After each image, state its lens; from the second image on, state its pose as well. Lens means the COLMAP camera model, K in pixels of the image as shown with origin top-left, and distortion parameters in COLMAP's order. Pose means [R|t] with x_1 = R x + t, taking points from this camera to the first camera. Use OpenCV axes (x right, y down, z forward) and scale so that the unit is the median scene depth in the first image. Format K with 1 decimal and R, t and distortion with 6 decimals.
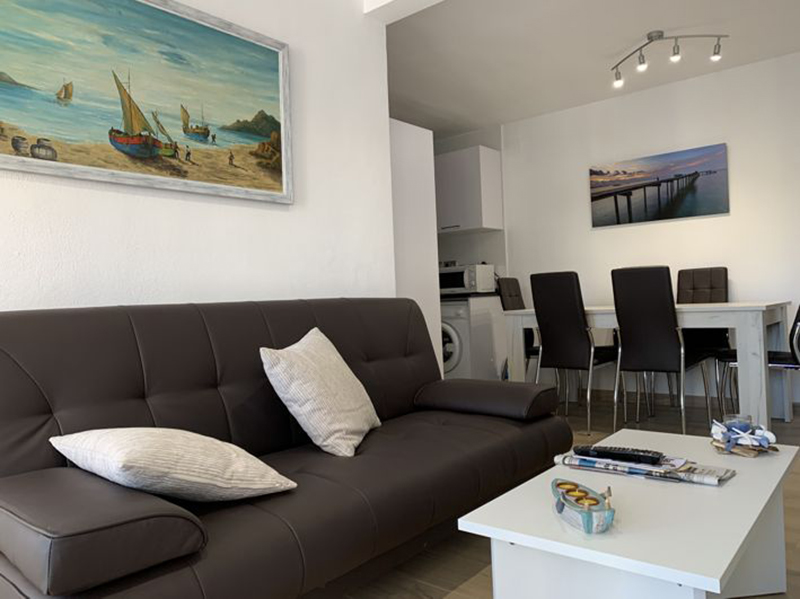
lens RADIAL K [[601.5, 0, 396.7], [0, 601.5, 291.9], [0, 0, 1]] dist [0.005551, 0.001283]
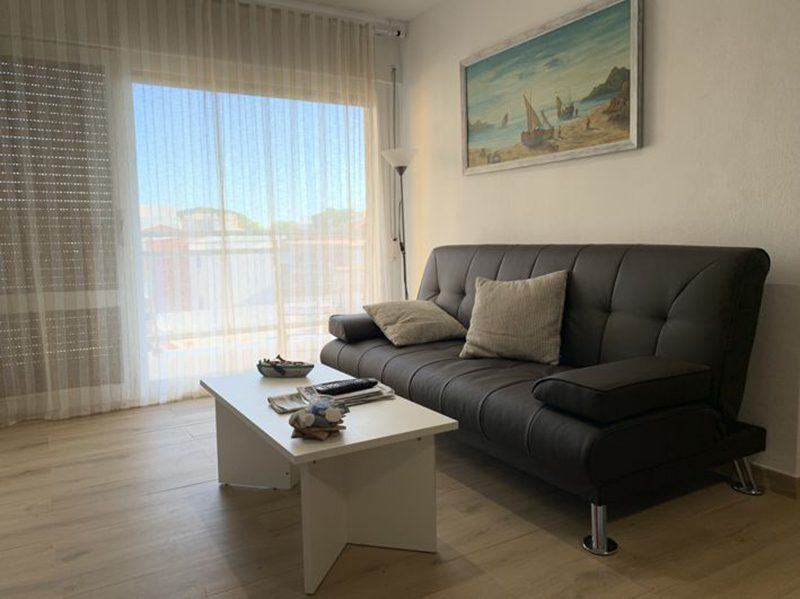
lens RADIAL K [[601.5, 0, 398.4], [0, 601.5, 303.8], [0, 0, 1]] dist [0.005551, 0.001283]
pose [[-0.307483, 0.134737, -0.941966, 1.086762], [0.030110, 0.990806, 0.131894, -0.036786], [0.951077, 0.012192, -0.308713, 1.076783]]
